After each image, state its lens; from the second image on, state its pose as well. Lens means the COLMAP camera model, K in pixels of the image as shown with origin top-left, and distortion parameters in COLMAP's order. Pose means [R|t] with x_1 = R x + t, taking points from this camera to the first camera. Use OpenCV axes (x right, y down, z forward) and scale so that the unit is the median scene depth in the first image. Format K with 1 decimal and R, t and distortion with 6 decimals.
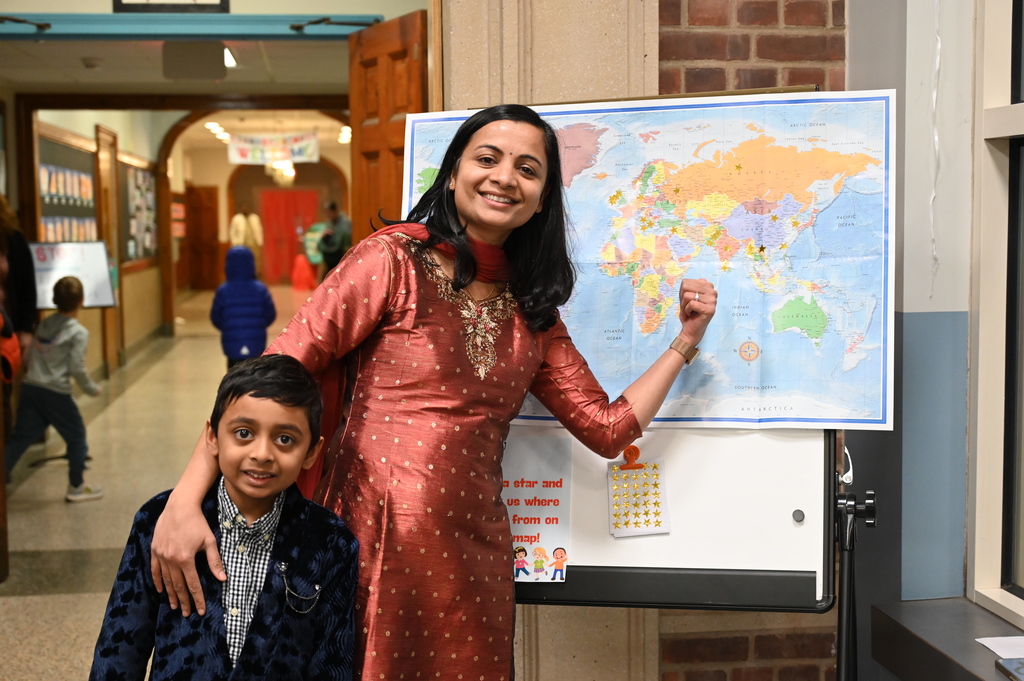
lens RADIAL K [[1459.5, 0, 512.0], [0, 1459.5, 340.5], [0, 0, 1]] dist [0.017991, -0.032648]
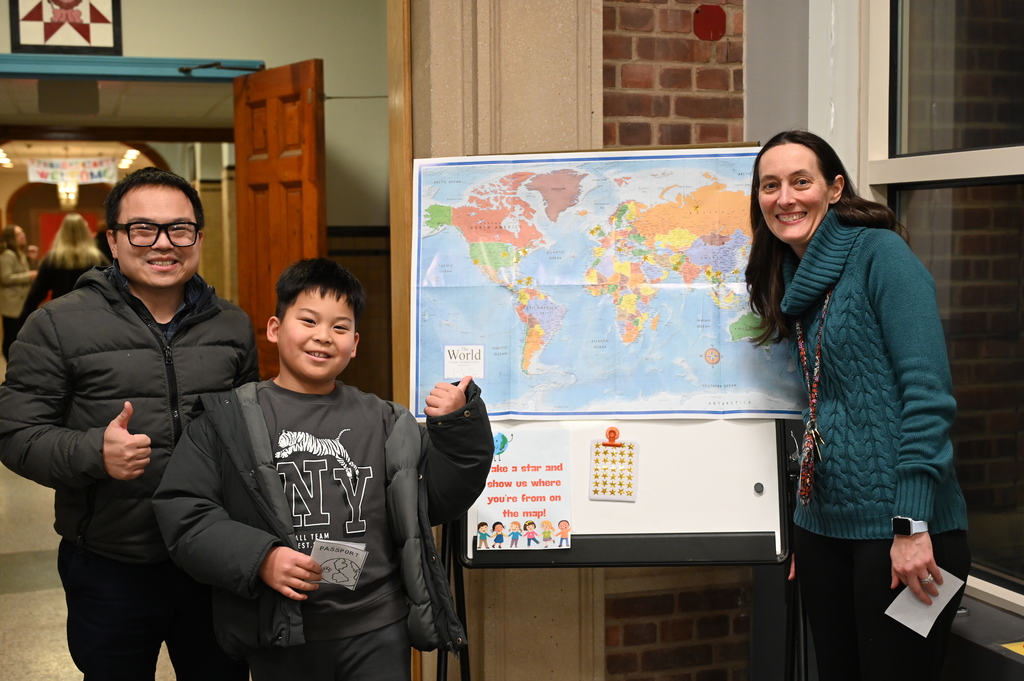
lens RADIAL K [[1347.6, 0, 512.0], [0, 1347.6, 340.5], [0, 0, 1]] dist [0.008992, 0.000538]
pose [[0.985376, -0.010498, 0.170073, -0.164749], [0.012204, 0.999885, -0.008988, 0.001941], [-0.169959, 0.010932, 0.985390, -0.080069]]
